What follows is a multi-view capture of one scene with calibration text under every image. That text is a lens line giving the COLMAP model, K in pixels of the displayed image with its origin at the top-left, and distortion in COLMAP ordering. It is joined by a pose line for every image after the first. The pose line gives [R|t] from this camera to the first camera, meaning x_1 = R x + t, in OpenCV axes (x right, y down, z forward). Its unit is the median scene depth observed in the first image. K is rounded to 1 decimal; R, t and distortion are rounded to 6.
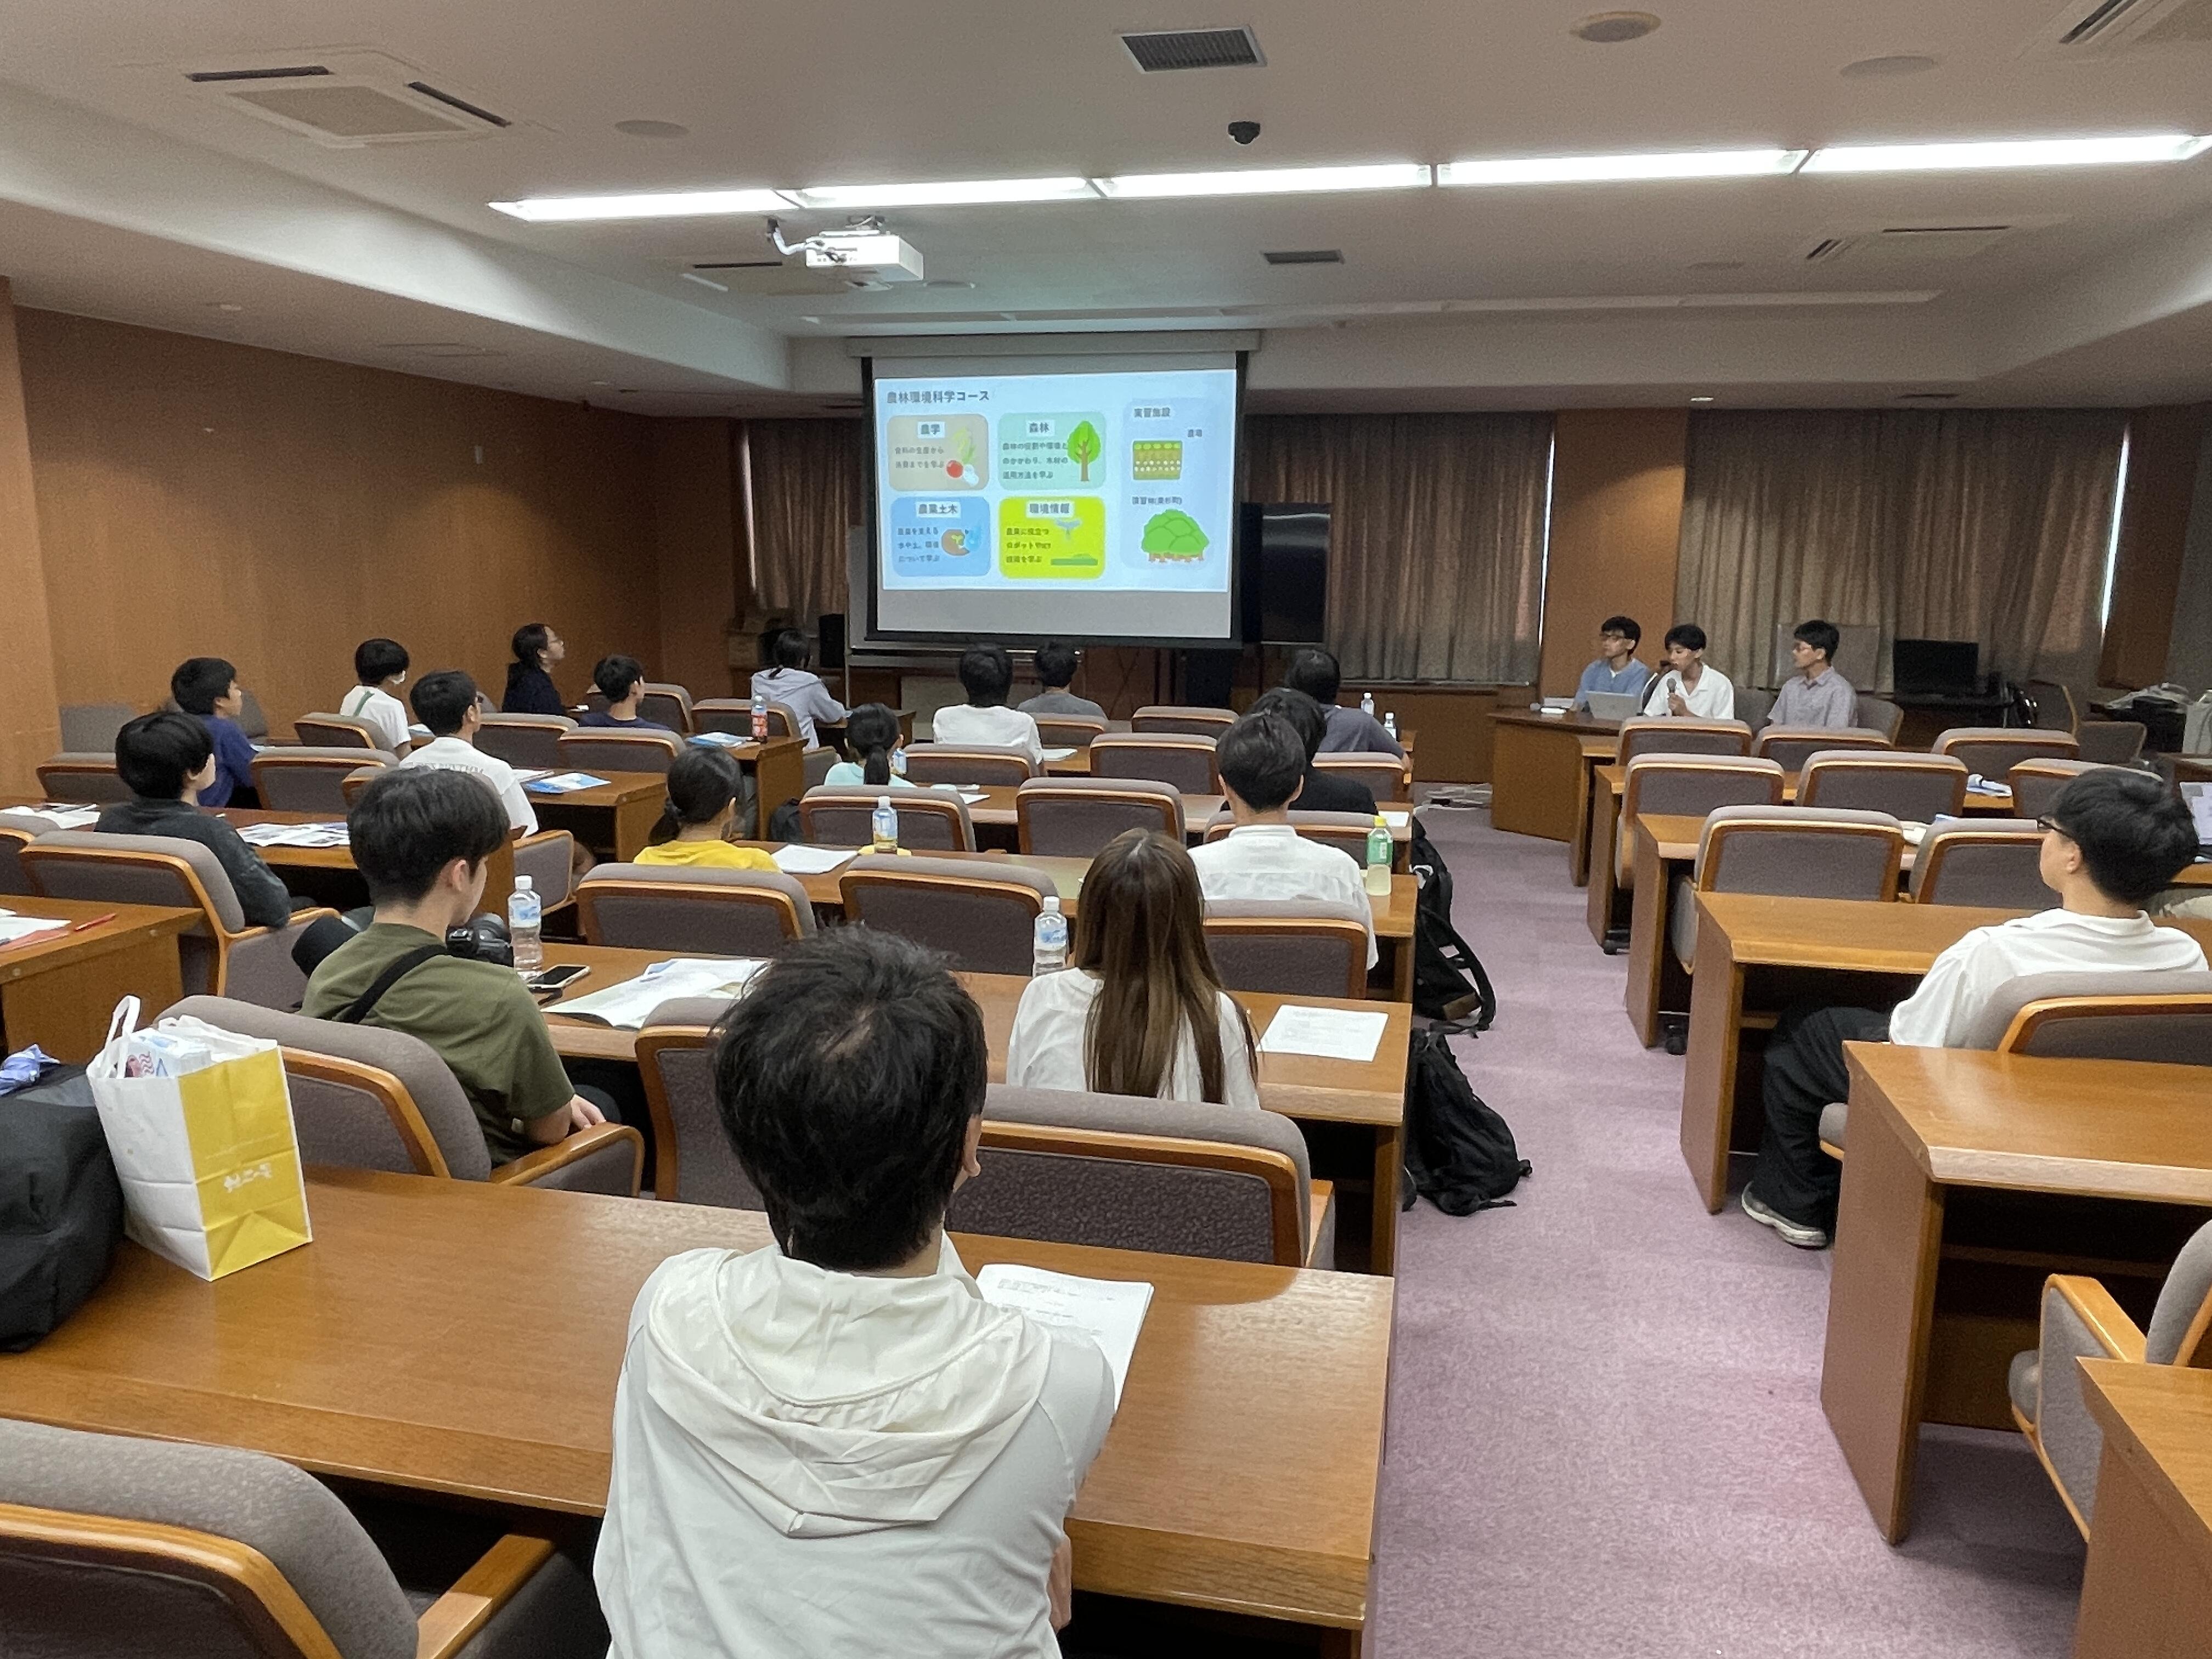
lens RADIAL K [[1505.0, 0, 1106.0], [0, 1505.0, 829.5], [0, 0, 1]] dist [0.026939, -0.049717]
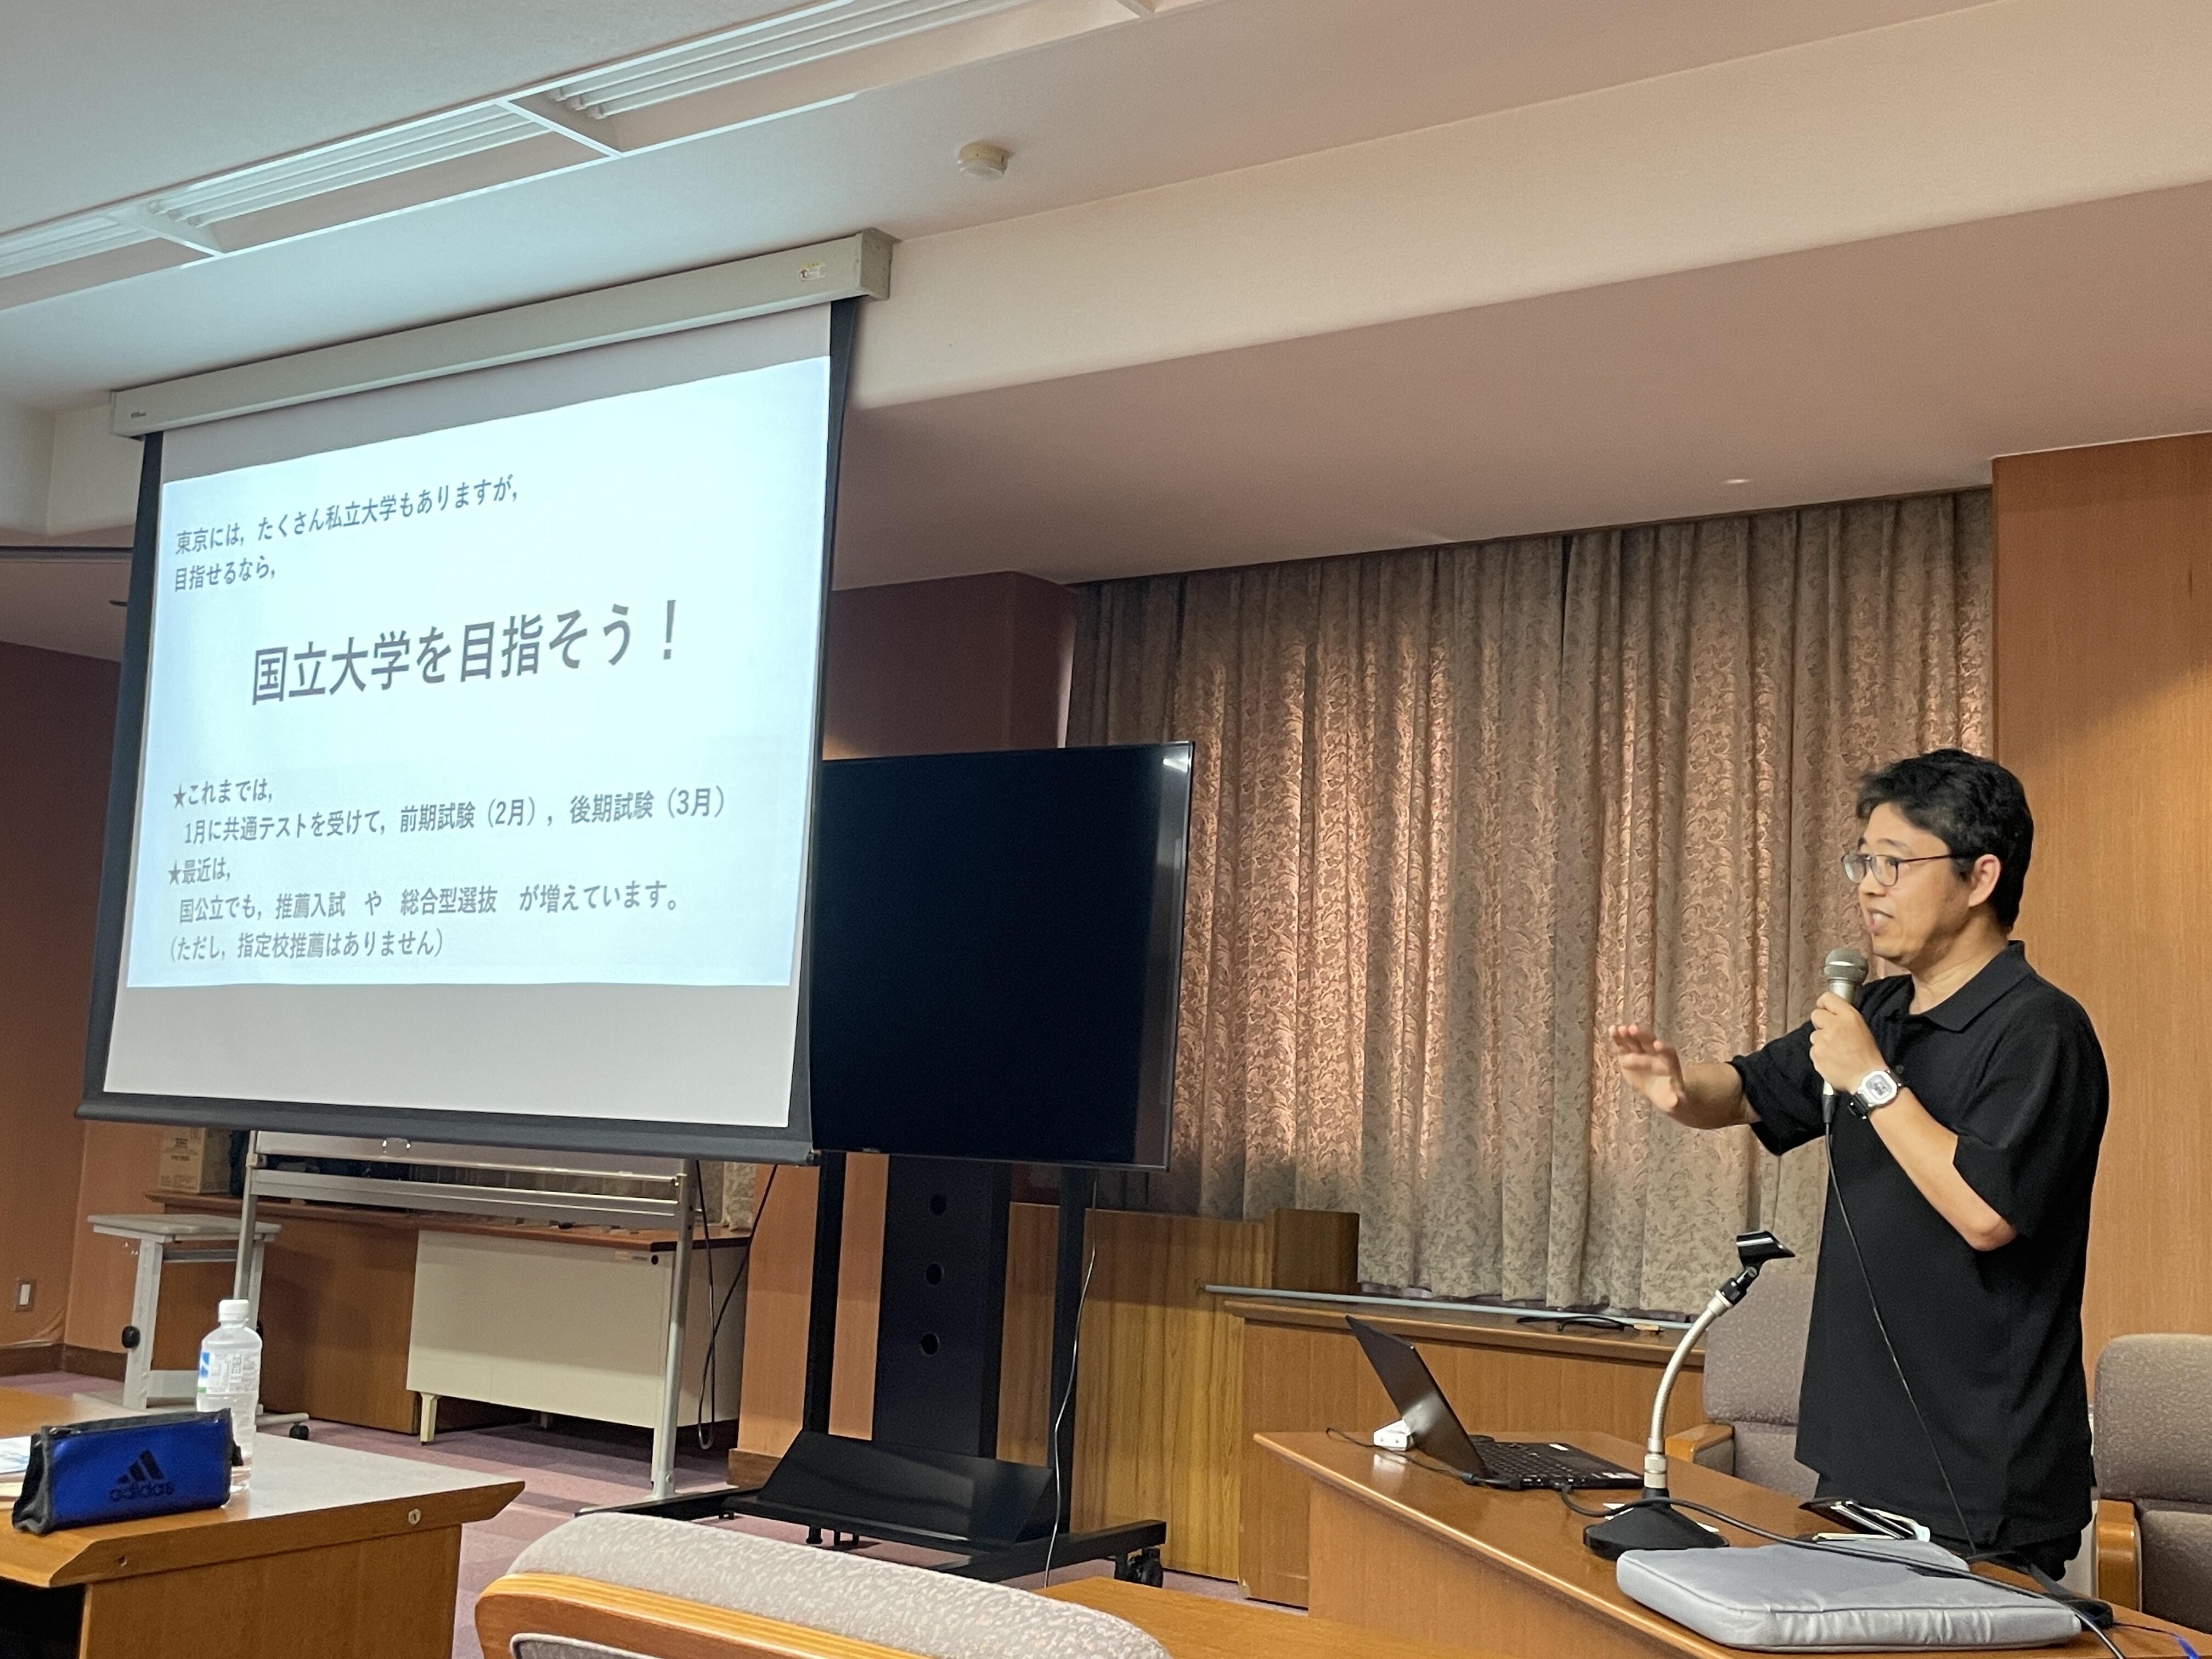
lens RADIAL K [[2356.4, 0, 1113.3], [0, 2356.4, 780.4], [0, 0, 1]] dist [0.048360, -0.002912]
pose [[0.928309, -0.022627, -0.371121, 0.344458], [-0.093674, 0.951716, -0.292338, -0.058574], [0.359817, 0.306144, 0.881367, 0.573275]]
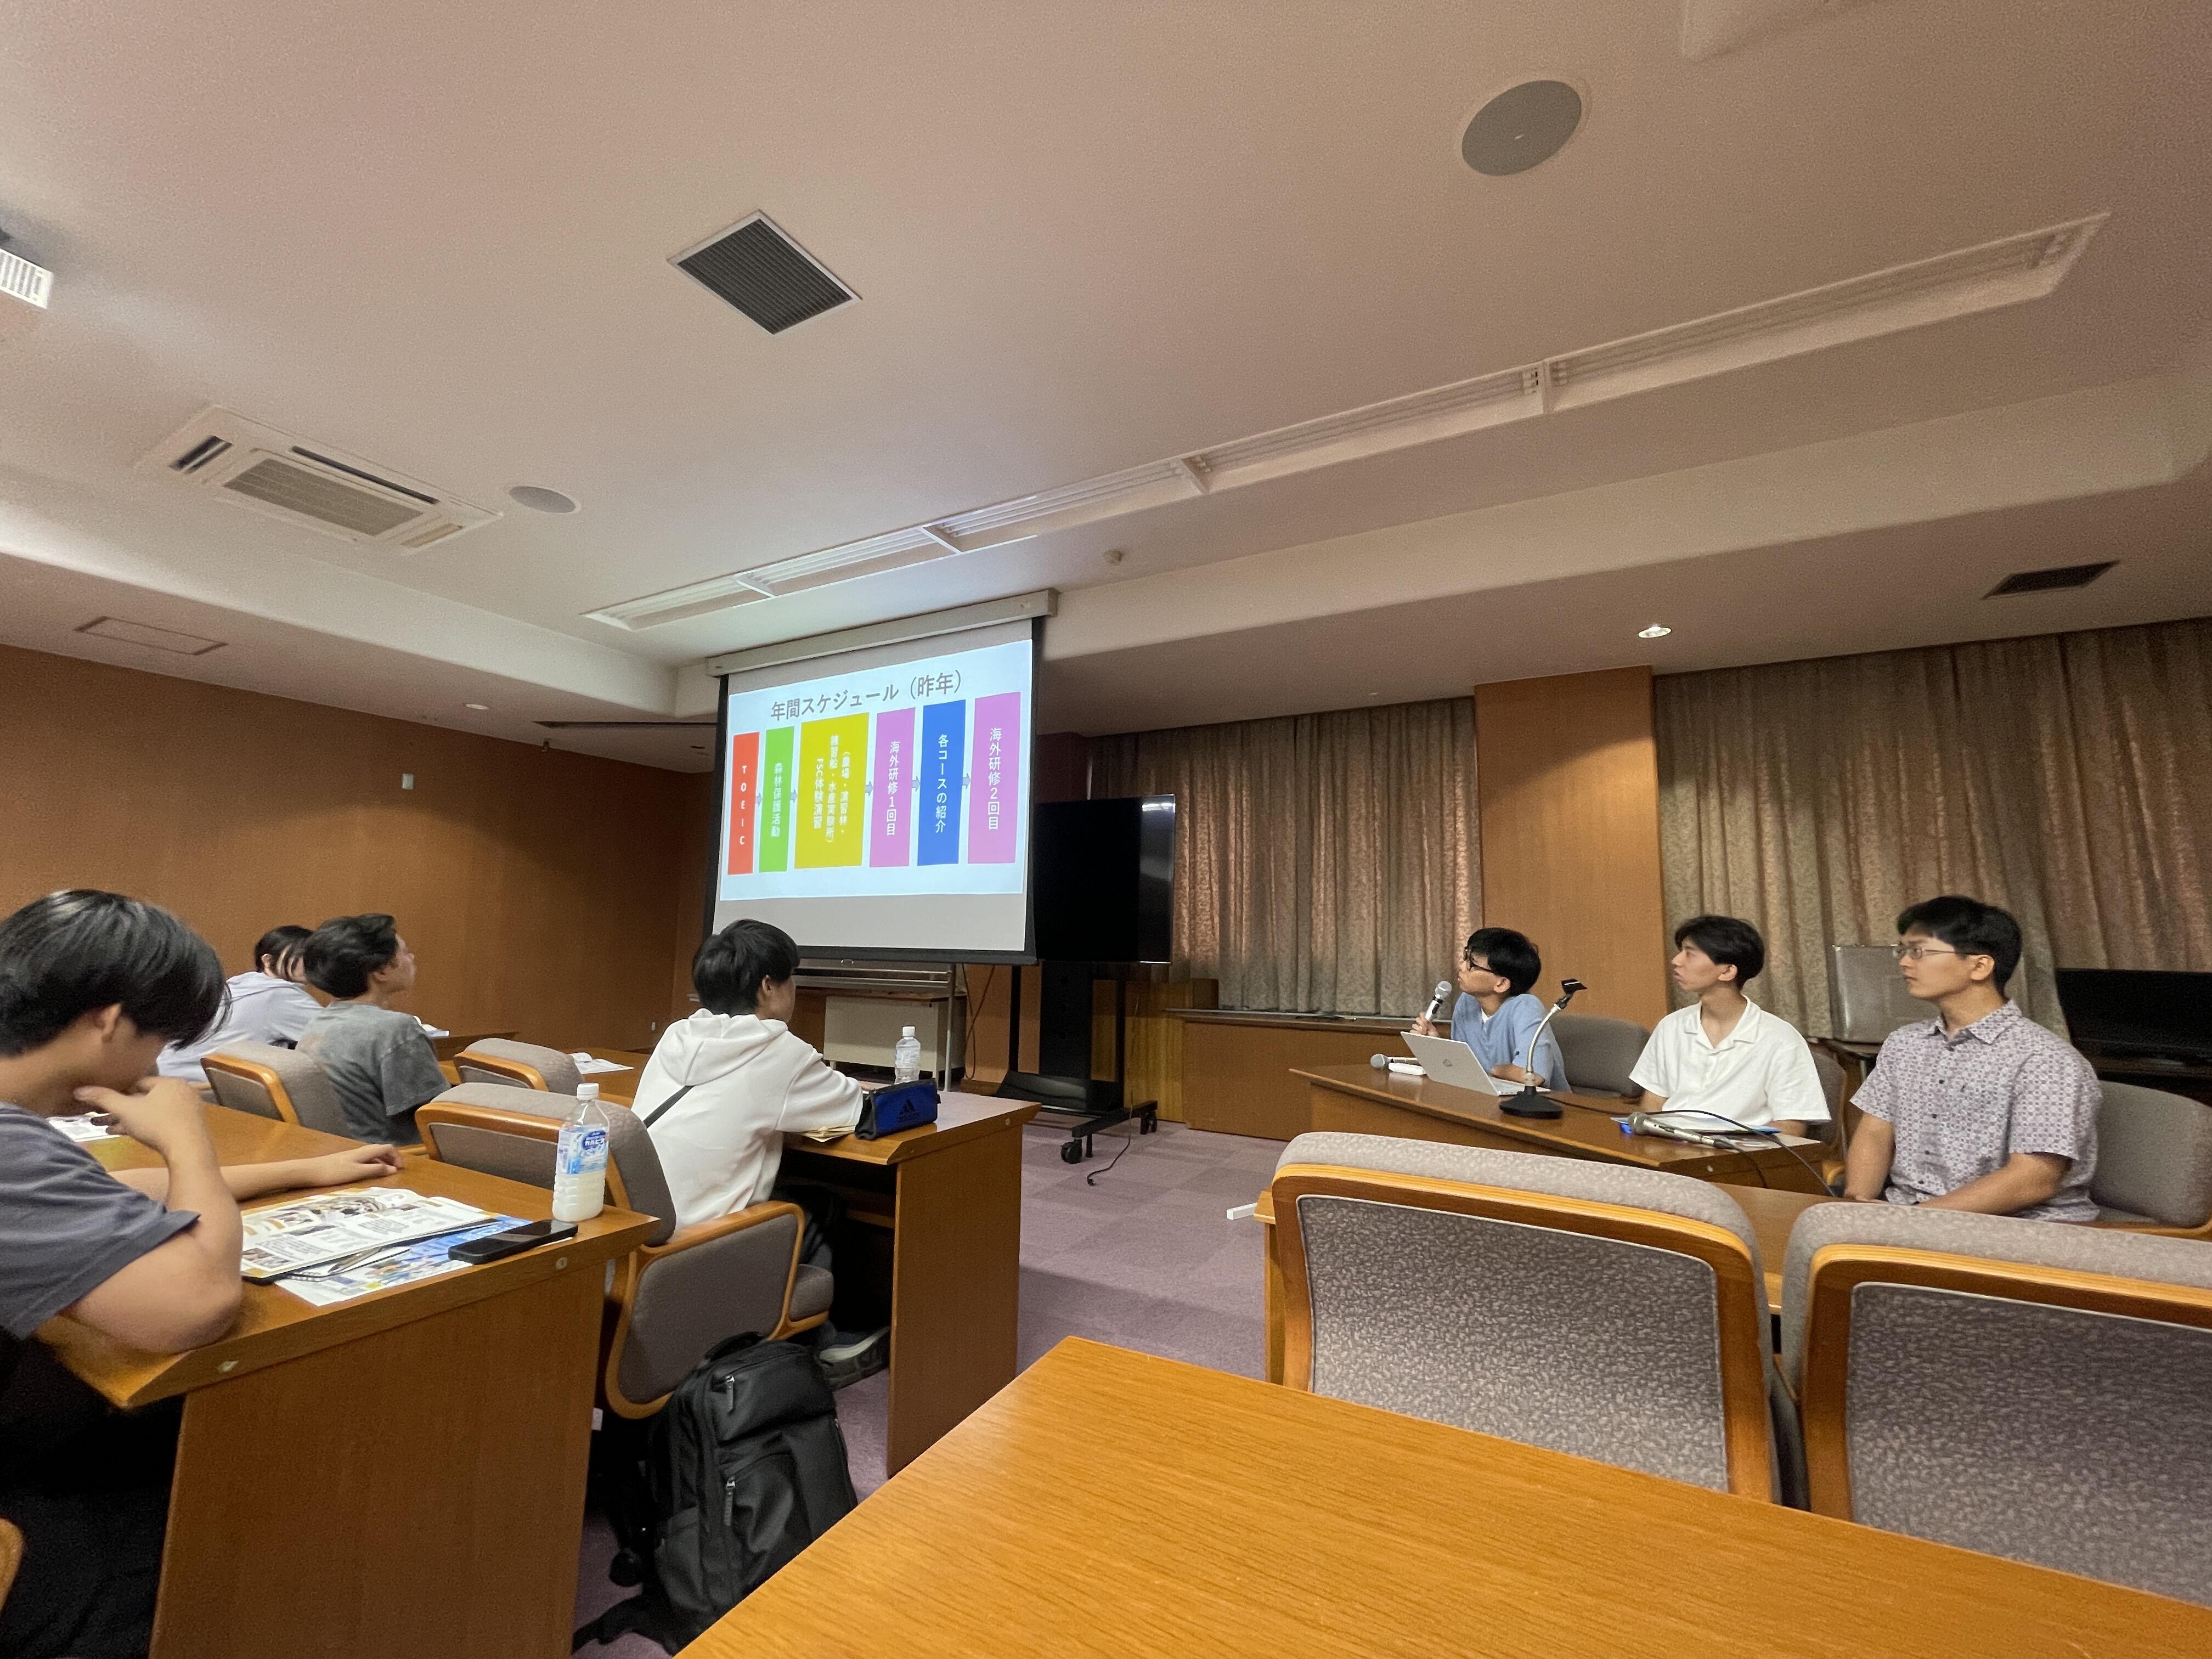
lens RADIAL K [[866.1, 0, 1106.0], [0, 866.1, 829.5], [0, 0, 1]] dist [-0.001341, -0.000164]
pose [[0.963536, -0.030351, -0.265852, 0.253491], [-0.050792, 0.954736, -0.293085, -0.058362], [0.262714, 0.295901, 0.918381, 0.588551]]
